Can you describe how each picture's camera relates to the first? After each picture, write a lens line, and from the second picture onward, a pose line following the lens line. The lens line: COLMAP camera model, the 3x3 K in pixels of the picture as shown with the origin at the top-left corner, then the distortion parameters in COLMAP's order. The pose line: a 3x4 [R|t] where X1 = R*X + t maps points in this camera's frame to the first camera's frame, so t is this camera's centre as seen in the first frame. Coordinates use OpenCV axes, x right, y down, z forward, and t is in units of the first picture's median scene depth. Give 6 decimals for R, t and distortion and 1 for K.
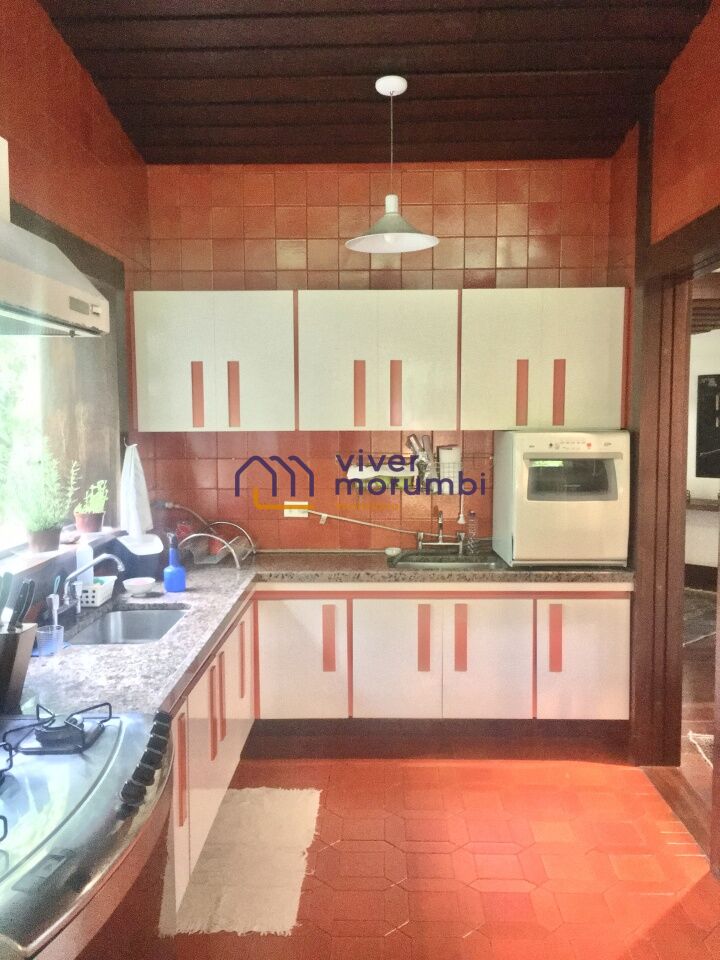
lens RADIAL K [[842.8, 0, 361.0], [0, 842.8, 491.2], [0, 0, 1]] dist [0.008620, 0.001010]
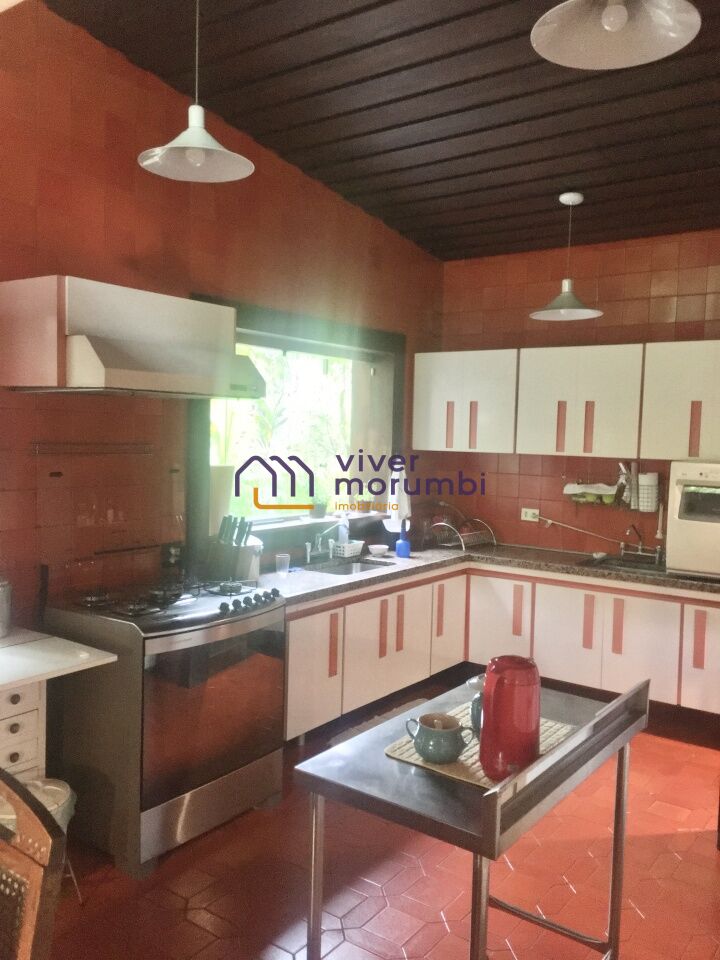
lens RADIAL K [[816.9, 0, 360.0], [0, 816.9, 480.0], [0, 0, 1]] dist [0.083521, -0.122723]
pose [[0.831987, 0.061206, -0.551409, 0.457092], [-0.085010, 0.996223, -0.017685, 0.014681], [0.548244, 0.061589, 0.834048, -0.221686]]
